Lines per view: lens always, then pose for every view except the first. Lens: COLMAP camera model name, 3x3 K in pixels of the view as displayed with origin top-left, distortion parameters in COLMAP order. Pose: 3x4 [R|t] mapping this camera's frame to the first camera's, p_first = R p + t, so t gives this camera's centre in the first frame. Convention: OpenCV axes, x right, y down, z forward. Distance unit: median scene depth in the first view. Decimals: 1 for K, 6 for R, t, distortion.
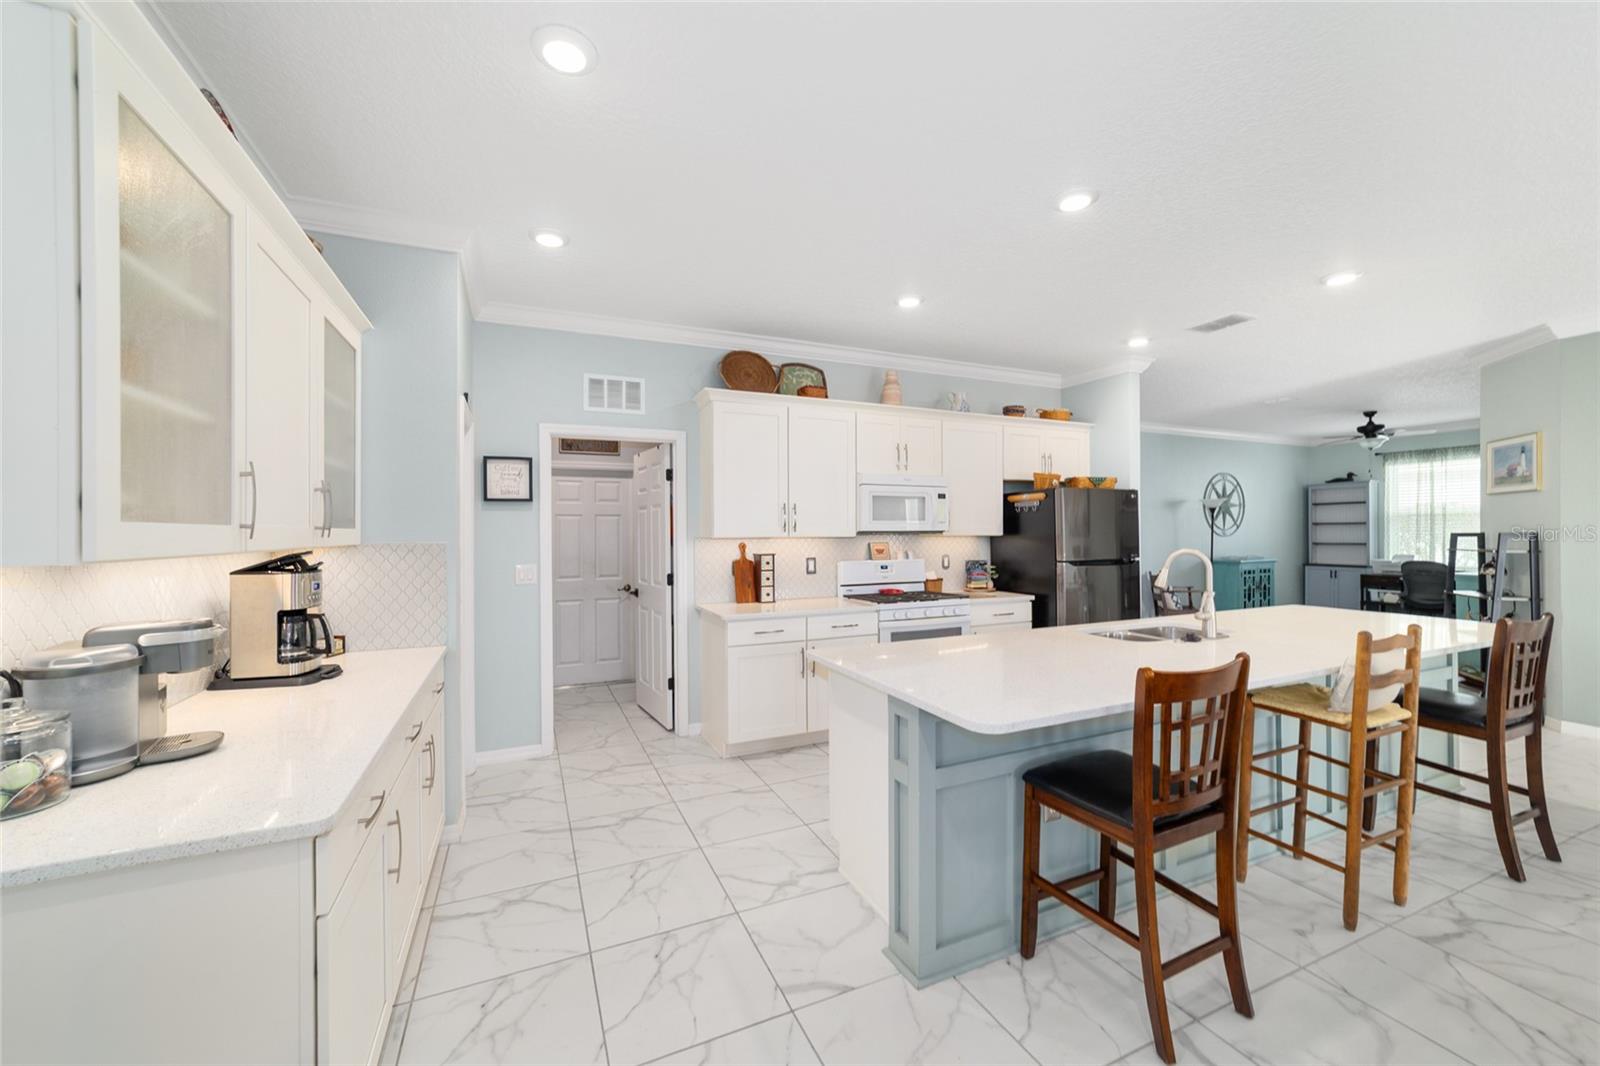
lens RADIAL K [[614.5, 0, 799.6], [0, 614.5, 536.8], [0, 0, 1]] dist [-0.017806, 0.008535]
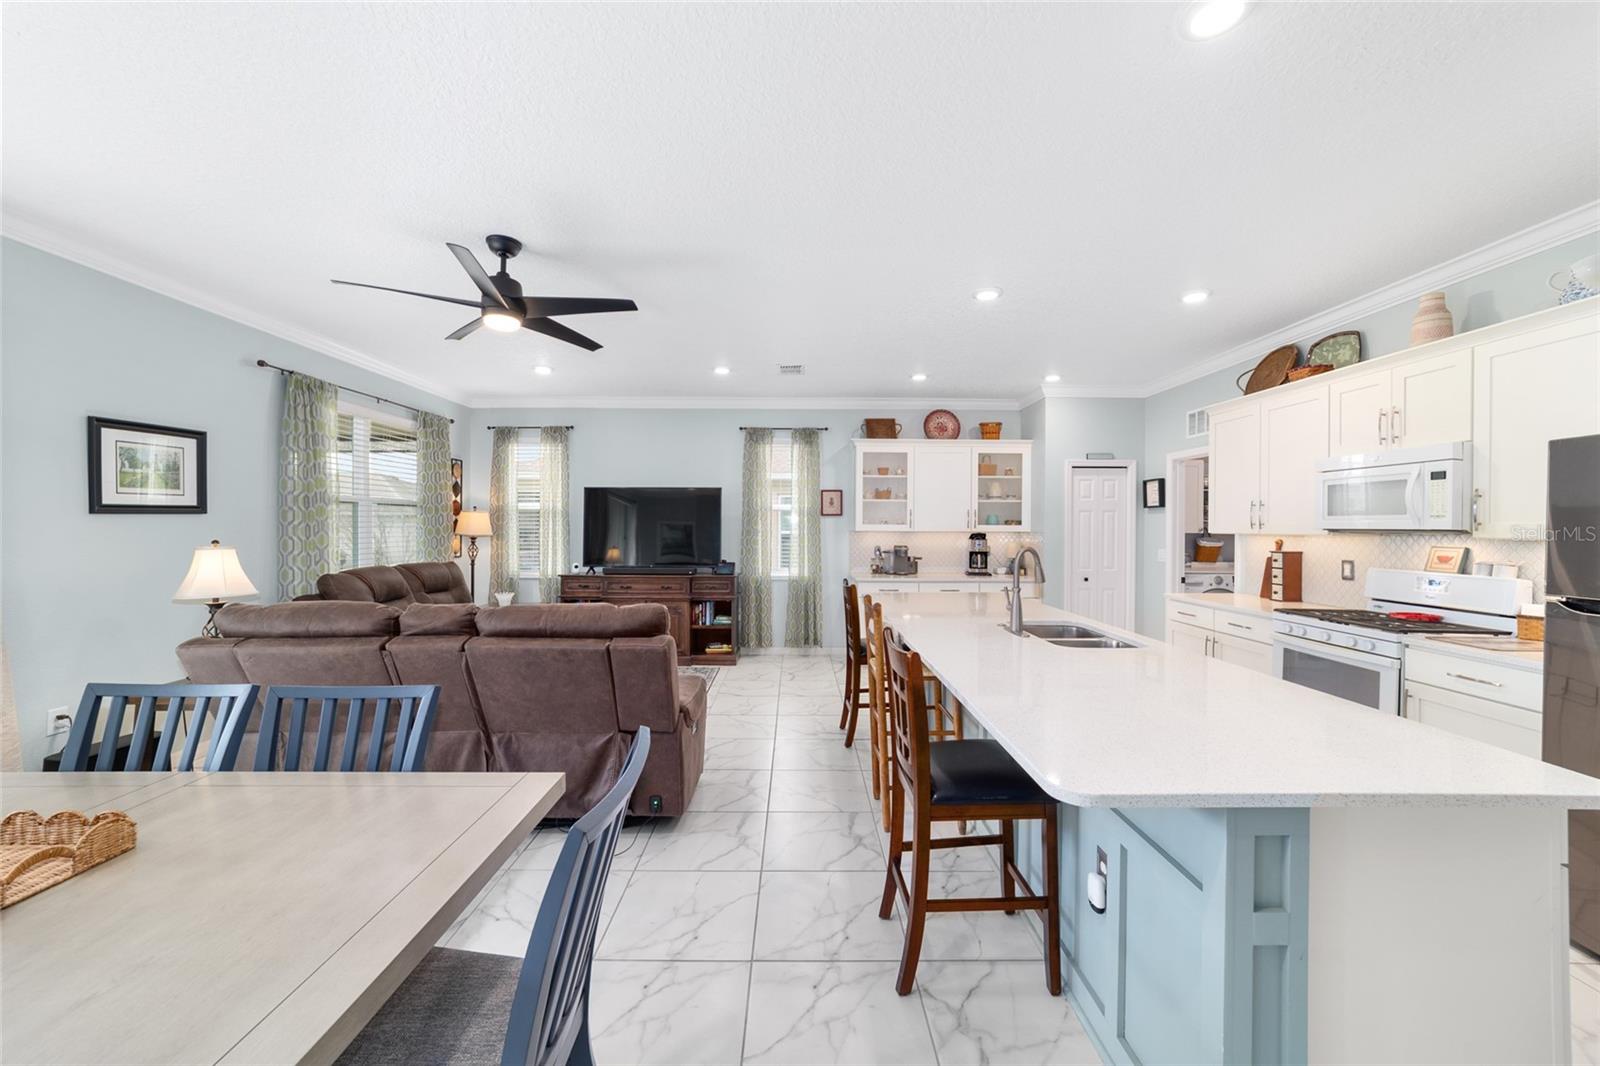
lens RADIAL K [[614.5, 0, 797.8], [0, 614.5, 528.1], [0, 0, 1]] dist [-0.017806, 0.008535]
pose [[-0.399929, 0.007072, -0.916519, 1.070562], [-0.009666, 0.999882, 0.011933, -0.012640], [0.916495, 0.013632, -0.399814, 0.646172]]
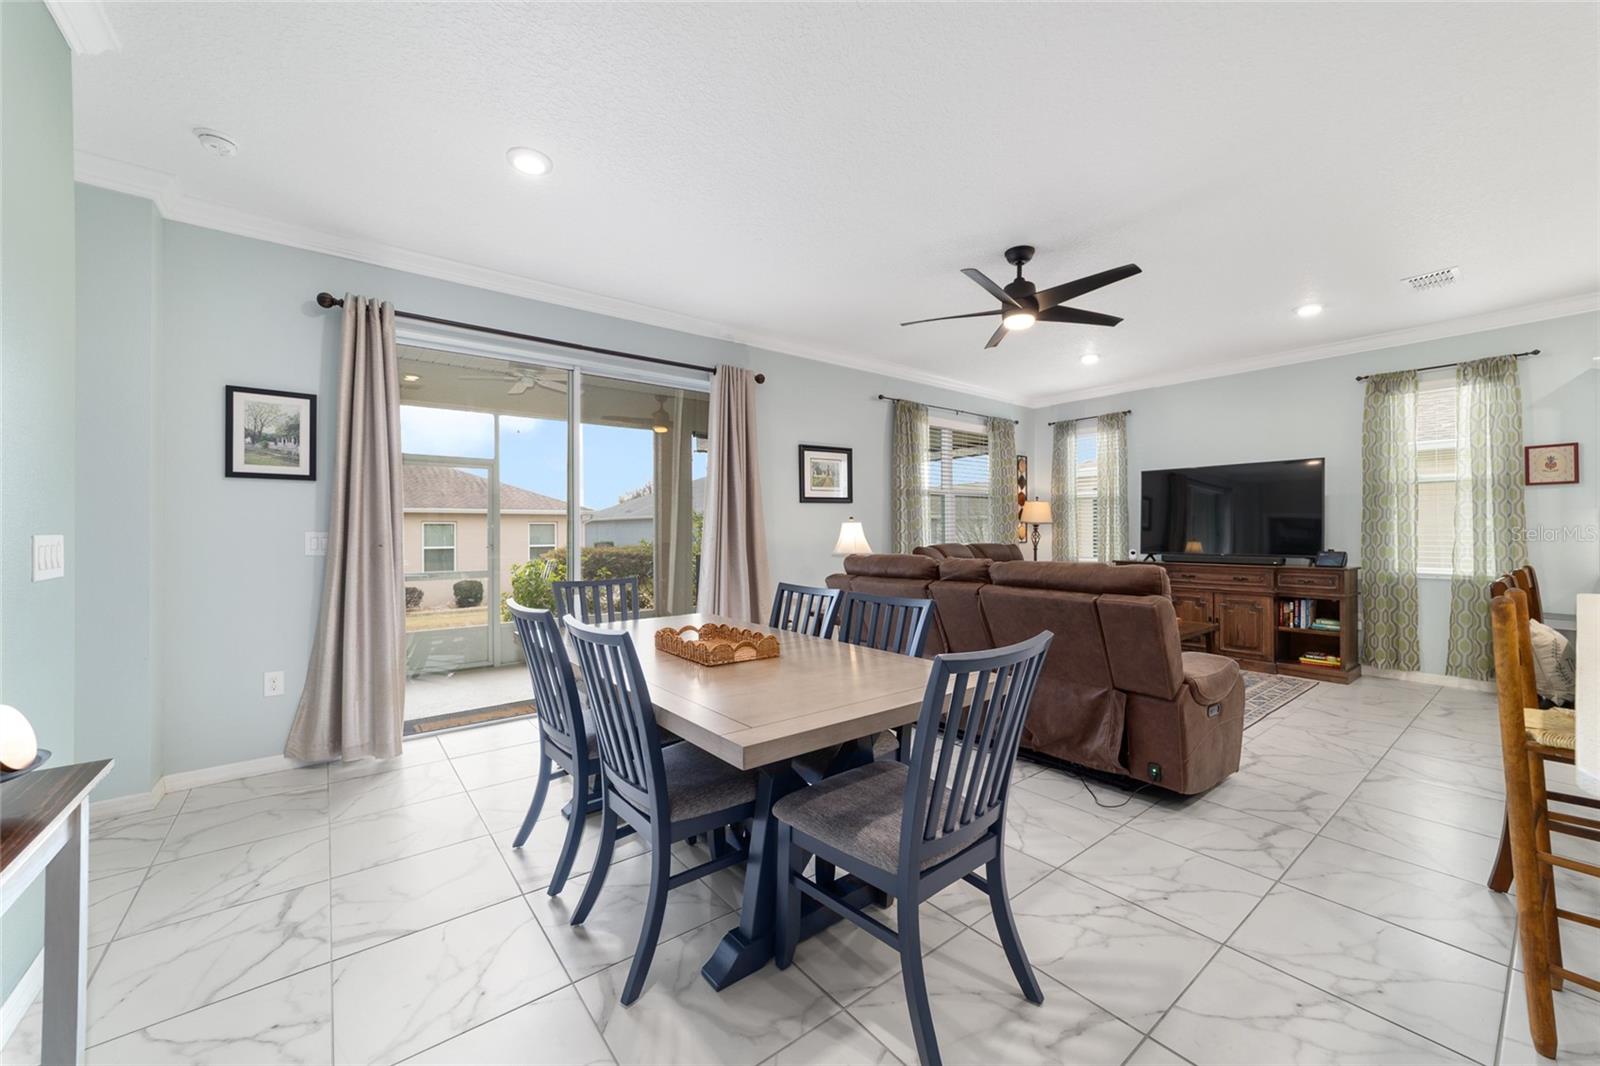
lens RADIAL K [[614.5, 0, 799.0], [0, 614.5, 528.5], [0, 0, 1]] dist [-0.017806, 0.008535]
pose [[-0.968841, 0.009310, -0.247508, 1.049100], [0.007937, 0.999947, 0.006546, 0.026409], [0.247555, 0.004378, -0.968864, 0.756605]]
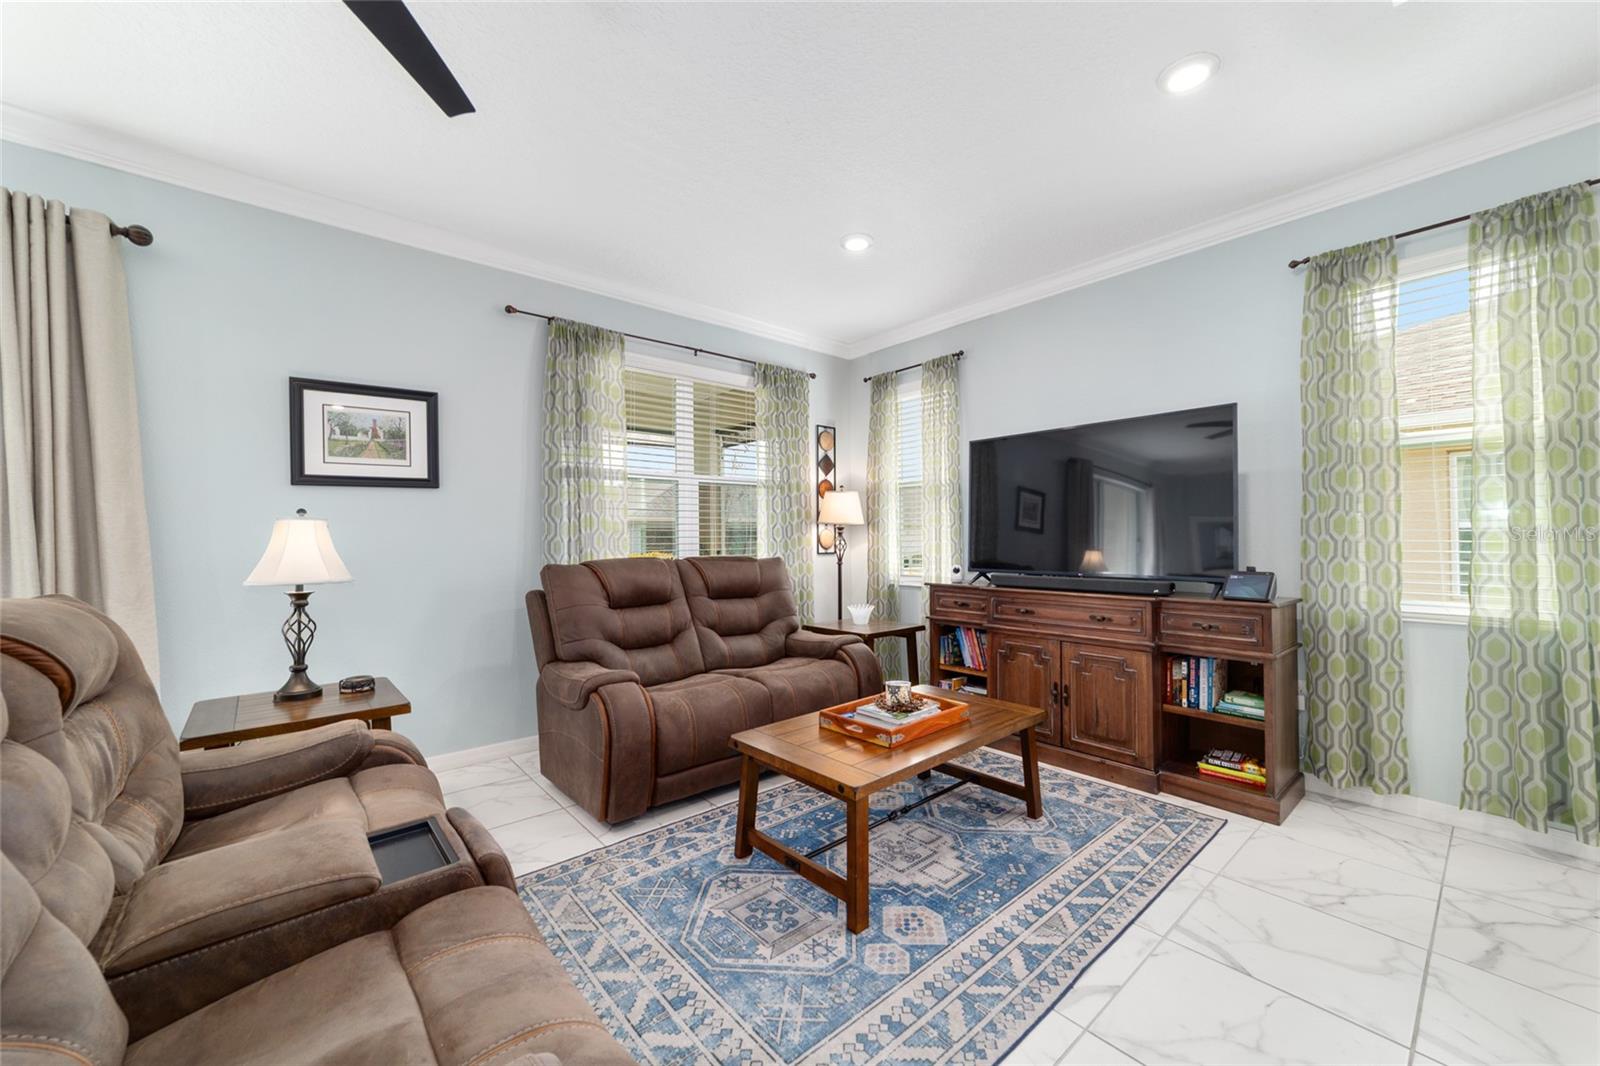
lens RADIAL K [[614.5, 0, 797.0], [0, 614.5, 525.0], [0, 0, 1]] dist [-0.017806, 0.008535]
pose [[-0.958004, 0.007678, -0.286652, 0.464511], [0.010560, 0.999908, -0.008507, 0.036760], [0.286561, -0.011177, -0.957997, 0.390254]]
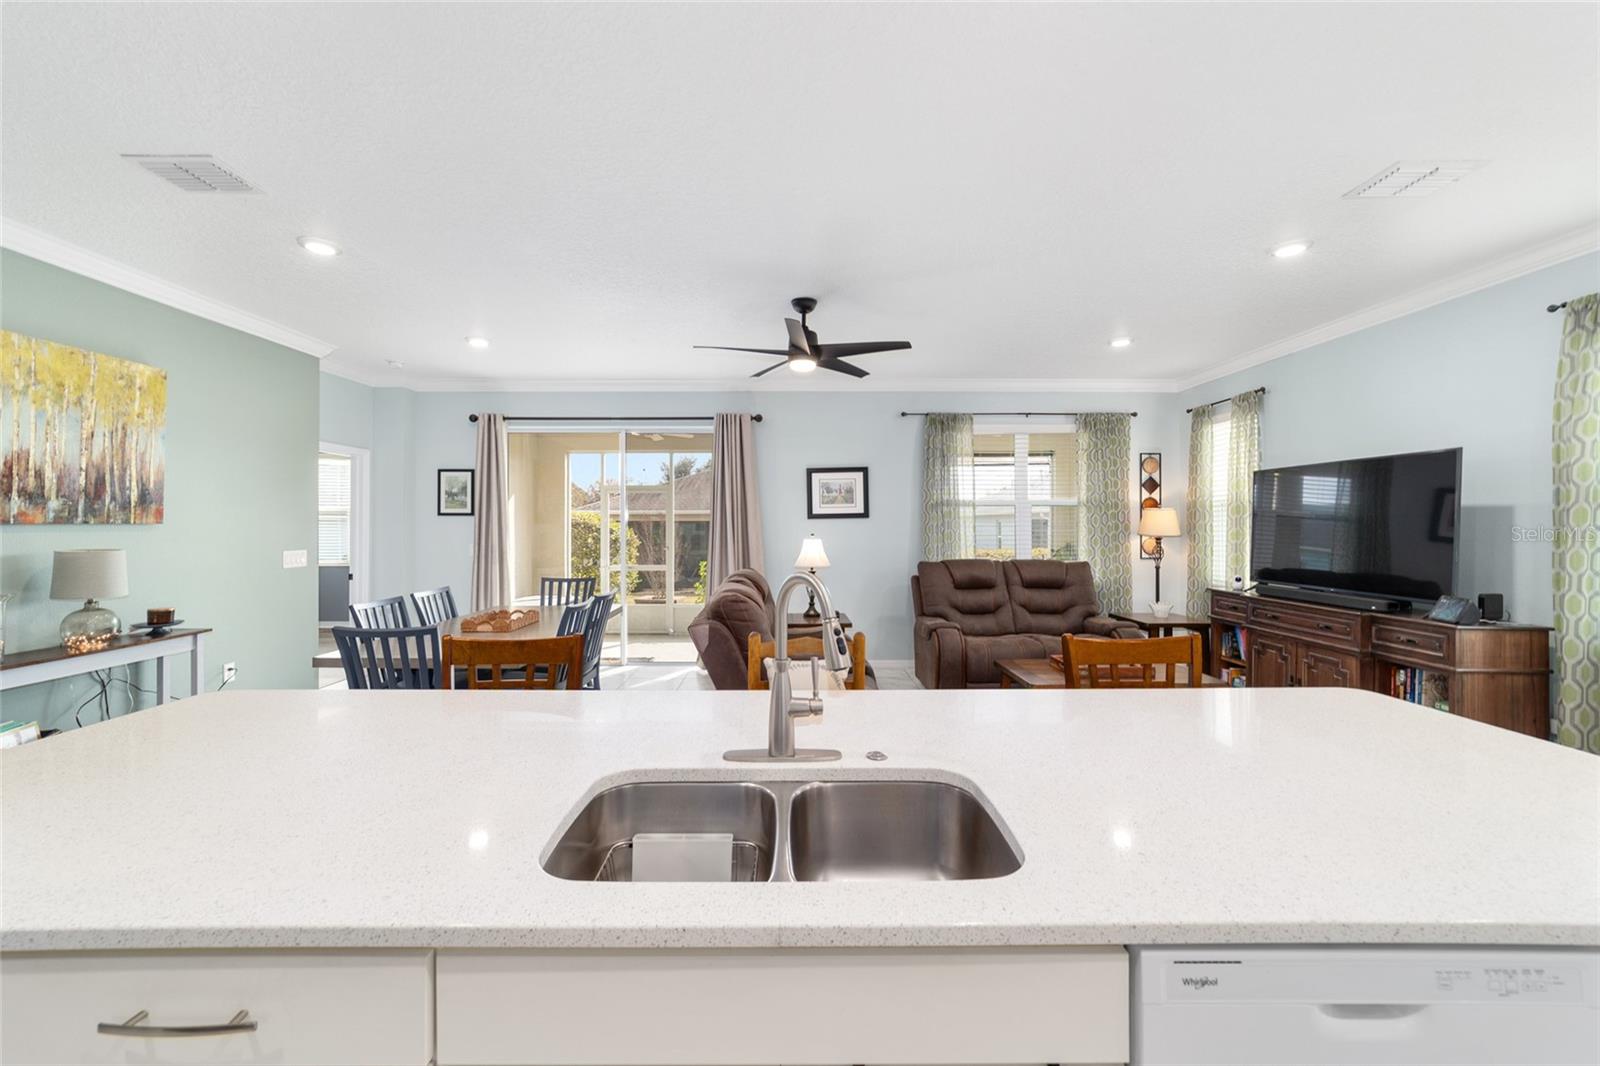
lens RADIAL K [[614.5, 0, 792.9], [0, 614.5, 523.0], [0, 0, 1]] dist [-0.017806, 0.008535]
pose [[-0.917827, 0.007127, 0.396917, 0.288345], [0.010075, 0.999935, 0.005342, -0.012076], [-0.396853, 0.008902, -0.917839, 0.861767]]
